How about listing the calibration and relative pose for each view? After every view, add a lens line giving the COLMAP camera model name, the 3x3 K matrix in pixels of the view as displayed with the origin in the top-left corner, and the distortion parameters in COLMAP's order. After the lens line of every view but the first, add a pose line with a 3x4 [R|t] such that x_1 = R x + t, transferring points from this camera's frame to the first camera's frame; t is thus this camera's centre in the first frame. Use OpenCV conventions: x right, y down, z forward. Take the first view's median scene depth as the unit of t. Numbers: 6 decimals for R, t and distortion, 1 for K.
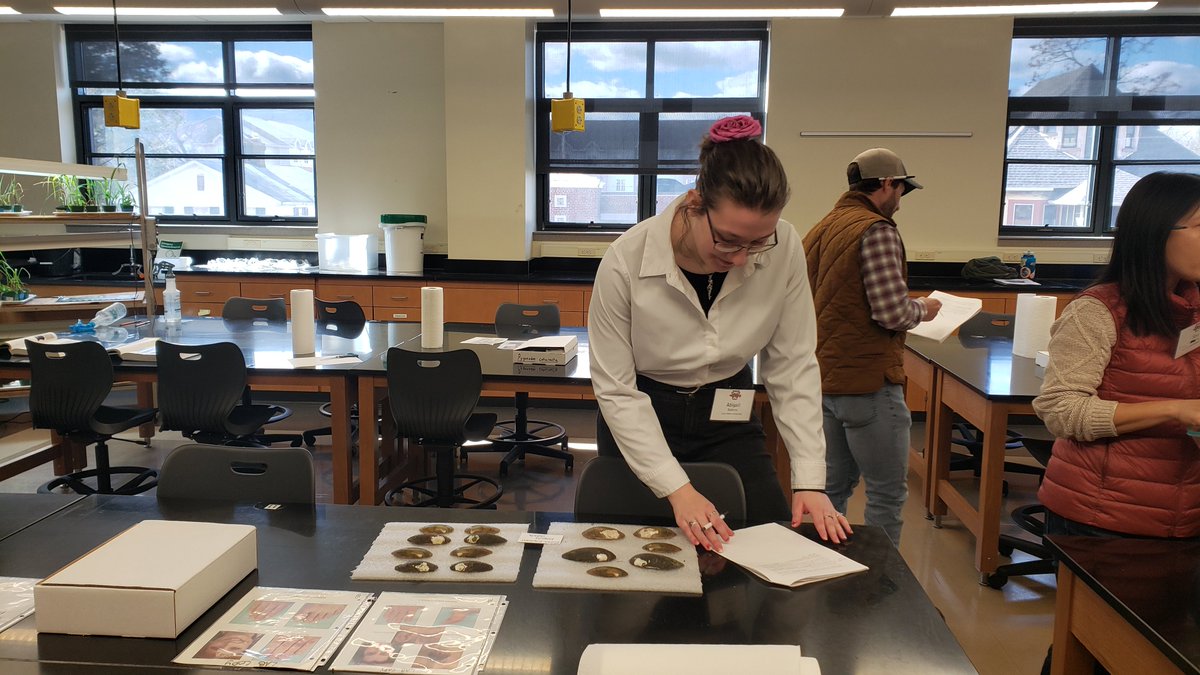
lens RADIAL K [[927.8, 0, 600.0], [0, 927.8, 337.5], [0, 0, 1]] dist [-0.007270, -0.004827]
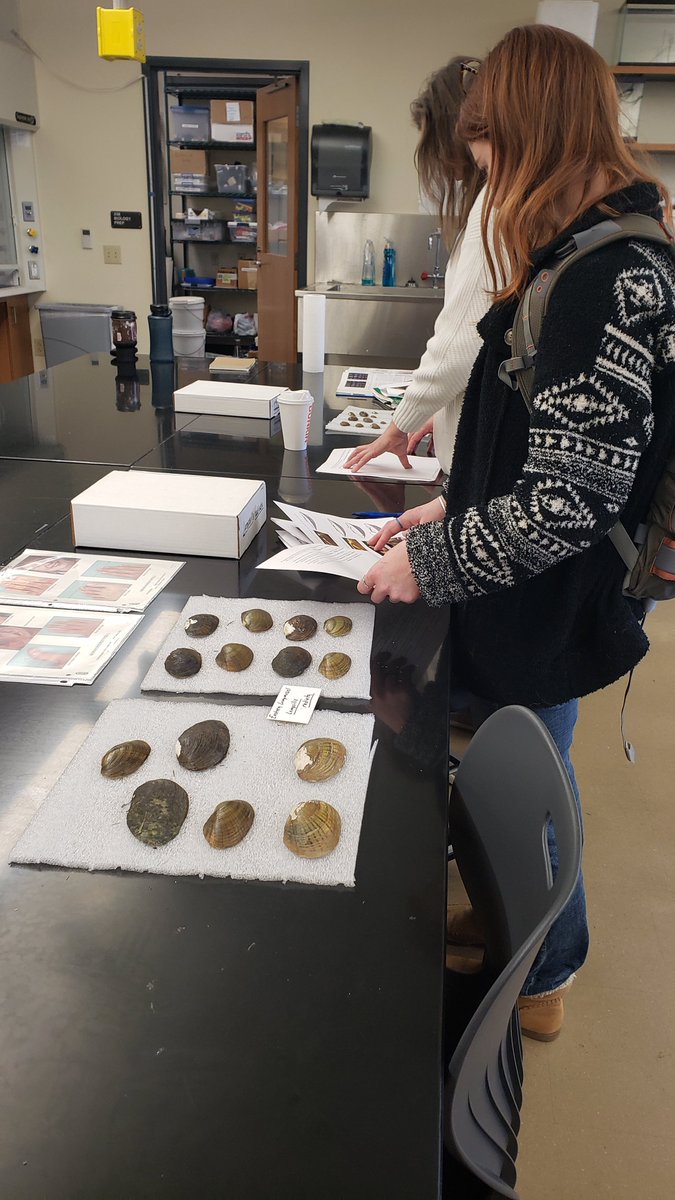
lens RADIAL K [[927.8, 0, 337.5], [0, 927.8, 600.0], [0, 0, 1]] dist [-0.007270, -0.004827]
pose [[-0.043415, 0.371836, -0.927283, 0.547340], [-0.173898, 0.911177, 0.373519, -0.087966], [0.983806, 0.177469, 0.025103, 1.163243]]
